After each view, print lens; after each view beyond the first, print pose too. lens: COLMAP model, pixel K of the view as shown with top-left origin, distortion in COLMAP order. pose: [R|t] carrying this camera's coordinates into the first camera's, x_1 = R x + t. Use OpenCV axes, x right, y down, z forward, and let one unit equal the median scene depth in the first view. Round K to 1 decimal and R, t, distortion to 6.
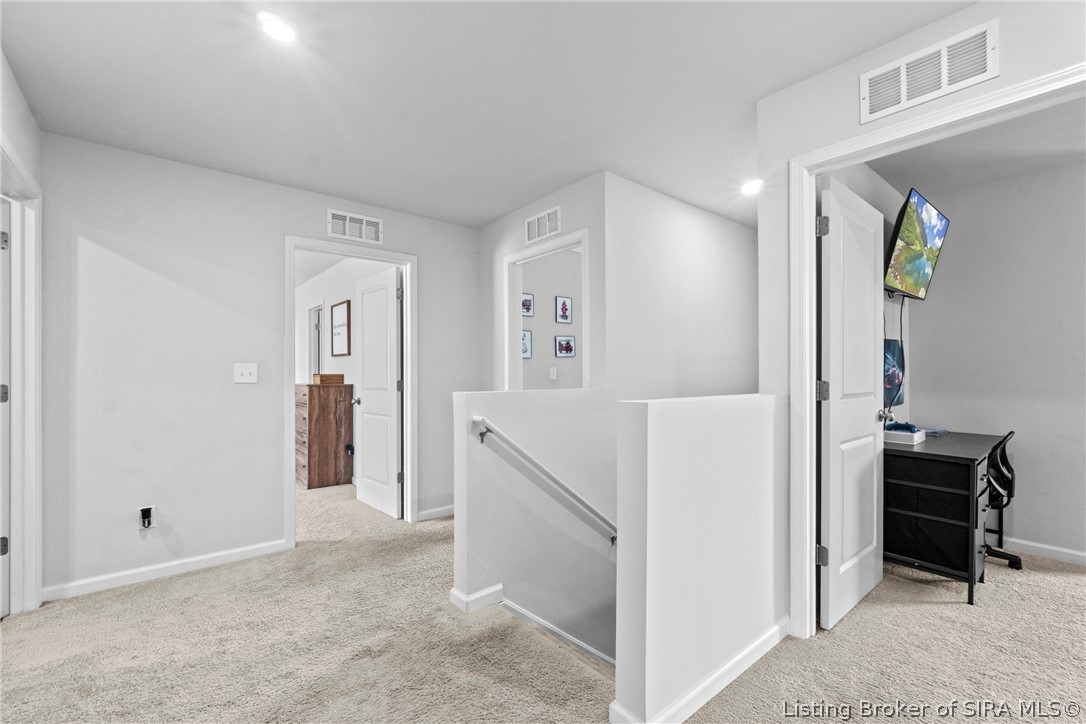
lens RADIAL K [[475.3, 0, 544.9], [0, 475.3, 365.1], [0, 0, 1]] dist [-0.001051, 0.000734]
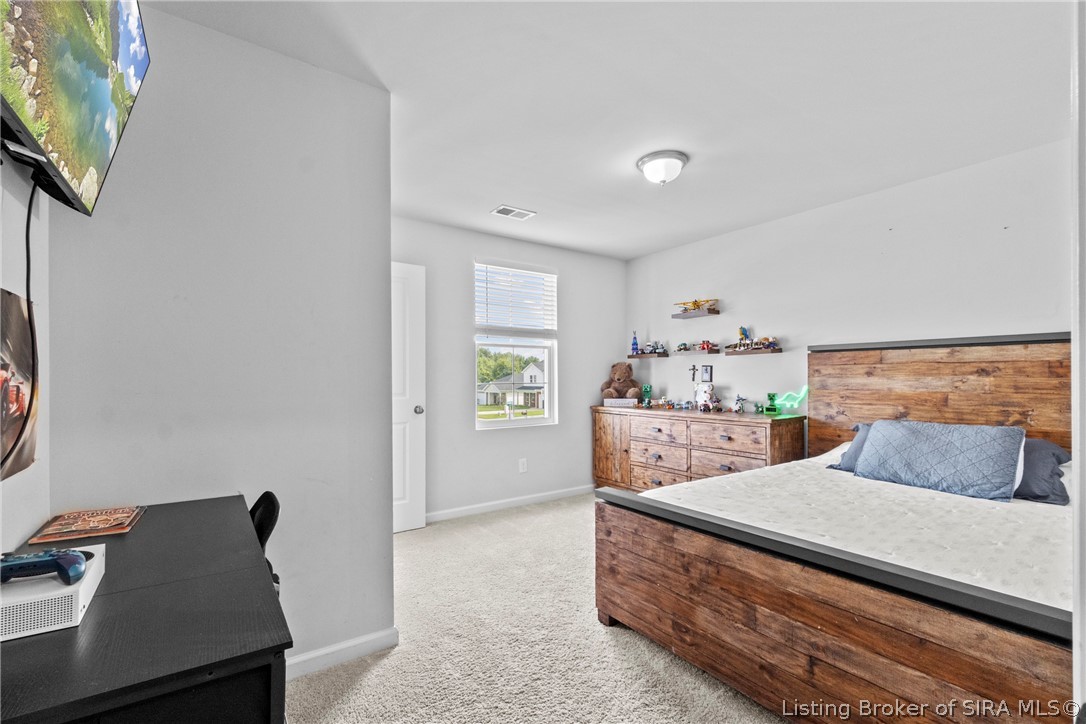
lens RADIAL K [[475.3, 0, 544.4], [0, 475.3, 363.3], [0, 0, 1]] dist [-0.001051, 0.000734]
pose [[0.099908, 0.004796, 0.994985, 0.425439], [-0.002372, 0.999987, -0.004582, 0.000508], [-0.994994, -0.001902, 0.099918, 0.567190]]
